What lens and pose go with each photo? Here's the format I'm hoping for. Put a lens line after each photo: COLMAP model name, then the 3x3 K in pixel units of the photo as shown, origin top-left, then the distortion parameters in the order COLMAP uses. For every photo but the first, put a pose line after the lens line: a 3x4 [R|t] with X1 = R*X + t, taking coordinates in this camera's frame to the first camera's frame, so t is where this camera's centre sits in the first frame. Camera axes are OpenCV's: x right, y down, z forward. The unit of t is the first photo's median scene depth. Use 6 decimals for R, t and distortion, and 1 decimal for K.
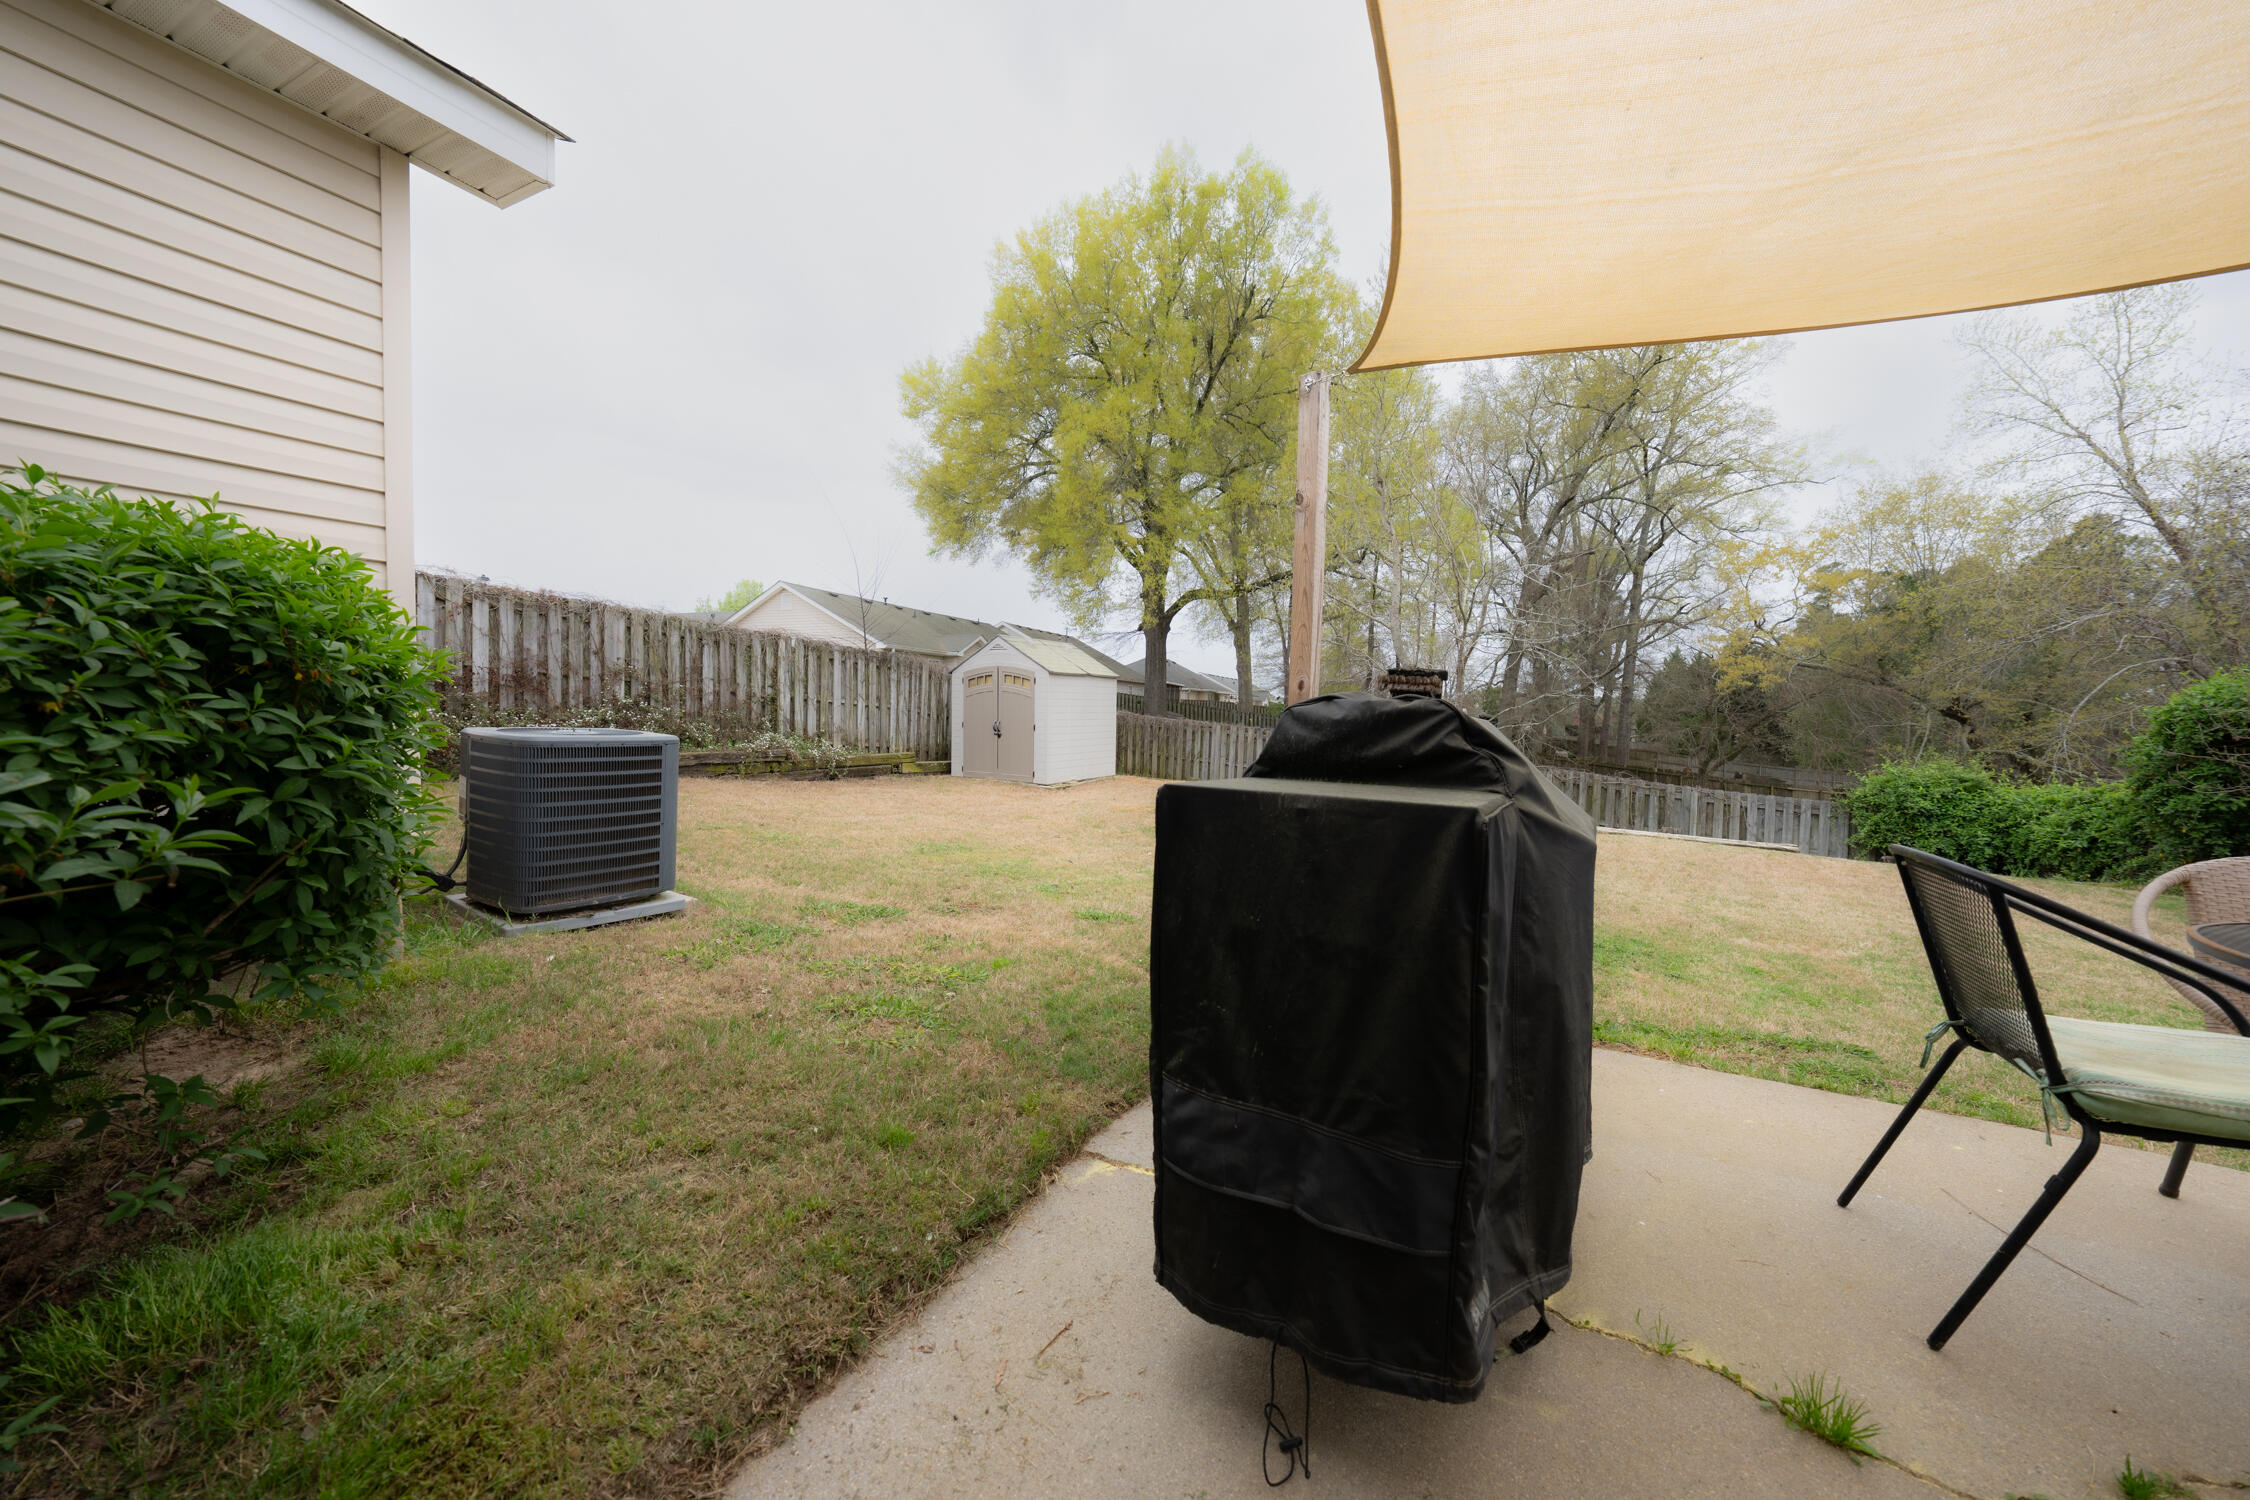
lens RADIAL K [[777.7, 0, 1130.1], [0, 777.7, 738.5], [0, 0, 1]] dist [-0.029423, 0.006677]
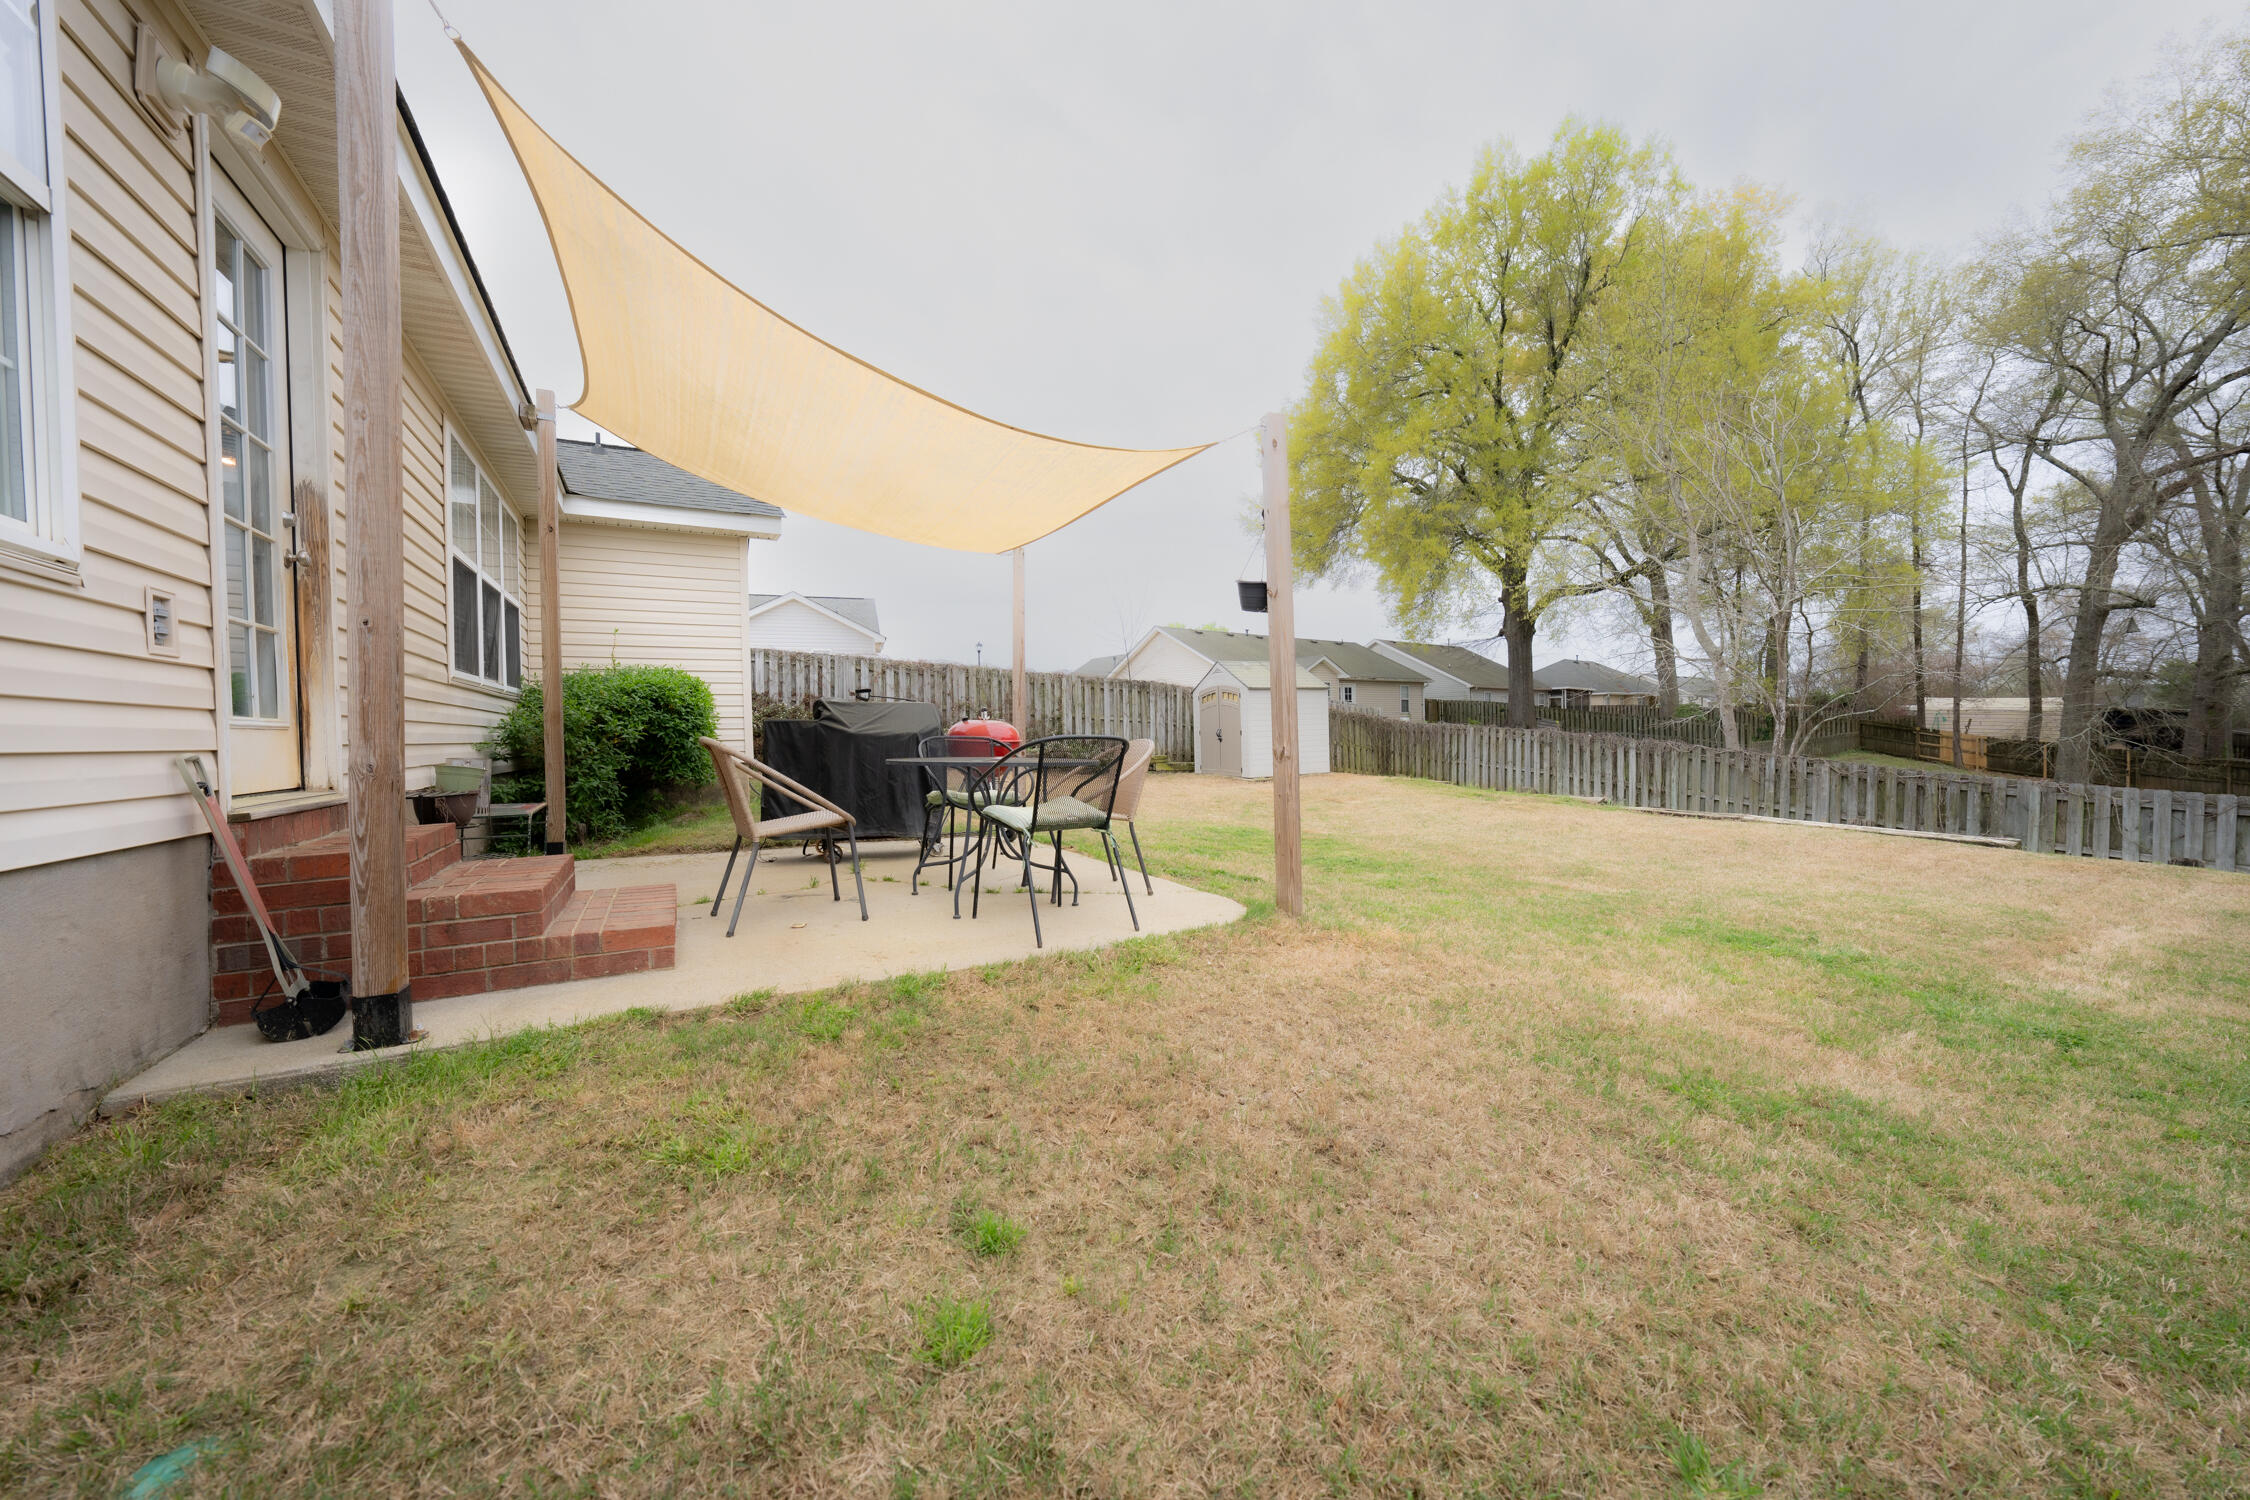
lens RADIAL K [[777.7, 0, 1130.1], [0, 777.7, 738.5], [0, 0, 1]] dist [-0.029423, 0.006677]
pose [[0.844721, -0.030507, -0.534336, 0.378726], [0.016391, 0.999380, -0.031145, 0.030196], [0.534955, 0.017551, 0.844698, -0.148557]]
